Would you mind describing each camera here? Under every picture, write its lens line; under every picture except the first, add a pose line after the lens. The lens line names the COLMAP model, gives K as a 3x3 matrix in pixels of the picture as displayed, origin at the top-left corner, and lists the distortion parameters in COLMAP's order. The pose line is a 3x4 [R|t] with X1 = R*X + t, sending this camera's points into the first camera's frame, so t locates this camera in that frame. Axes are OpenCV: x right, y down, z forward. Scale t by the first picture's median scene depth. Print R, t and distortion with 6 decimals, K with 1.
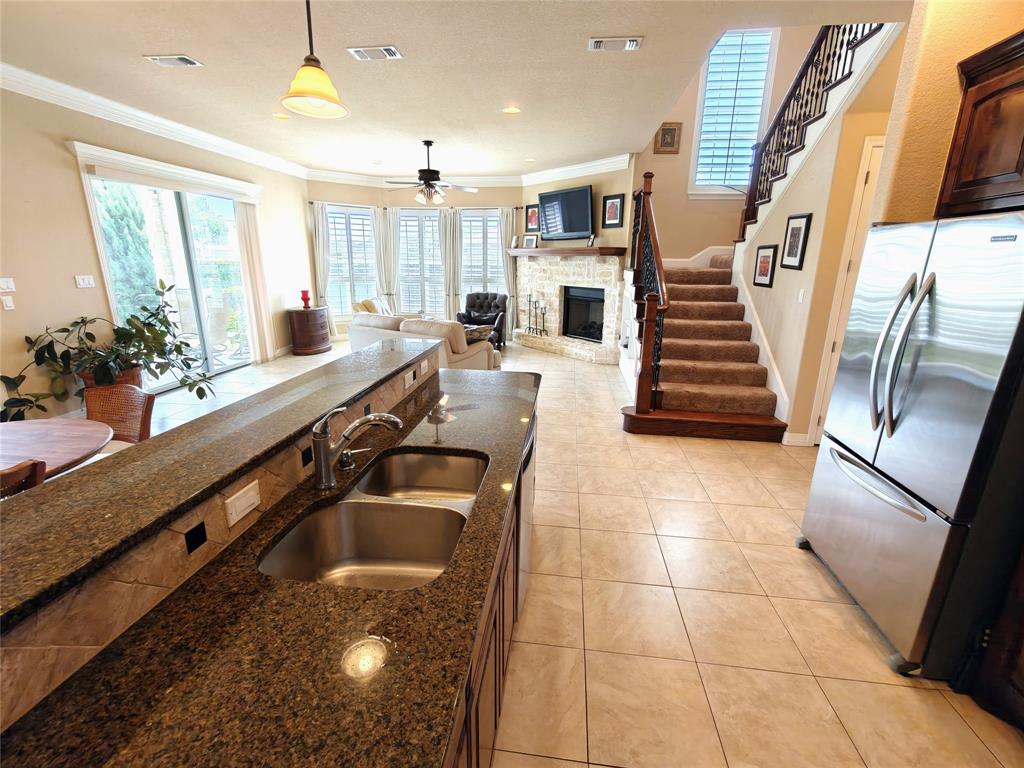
lens RADIAL K [[459.0, 0, 512.0], [0, 459.0, 384.0], [0, 0, 1]] dist [0.002542, 0.000509]
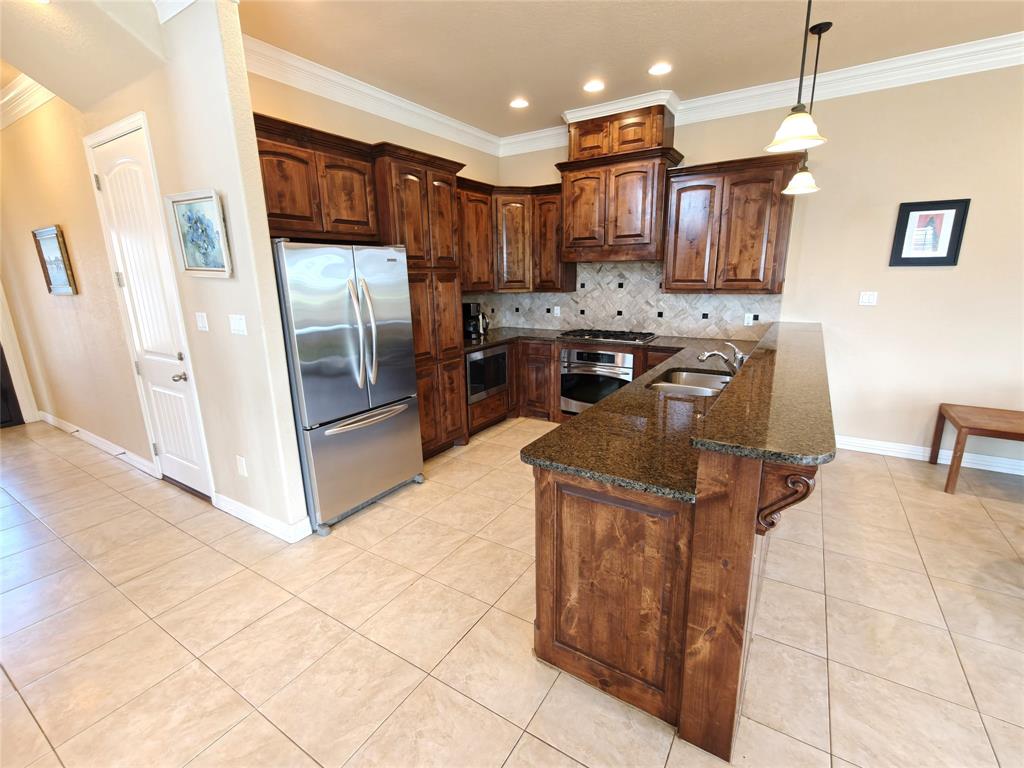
lens RADIAL K [[459.0, 0, 512.0], [0, 459.0, 384.0], [0, 0, 1]] dist [0.002542, 0.000509]
pose [[-0.906279, -0.082684, 0.414514, -0.069031], [0.125741, 0.883541, 0.451158, -0.147531], [-0.403544, 0.460997, -0.790338, 0.576618]]
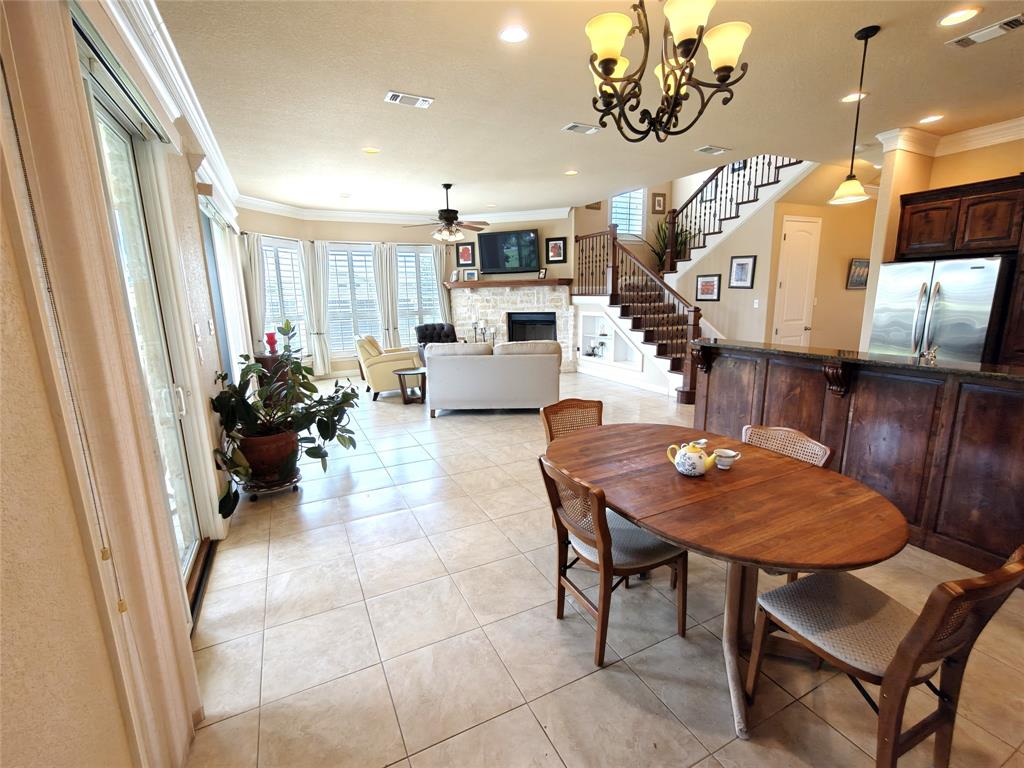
lens RADIAL K [[459.0, 0, 512.0], [0, 459.0, 384.0], [0, 0, 1]] dist [0.002542, 0.000509]
pose [[0.833804, -0.137218, 0.534736, -0.595831], [0.174858, 0.984390, -0.020050, -0.014611], [-0.523637, 0.110221, 0.844781, 0.048124]]
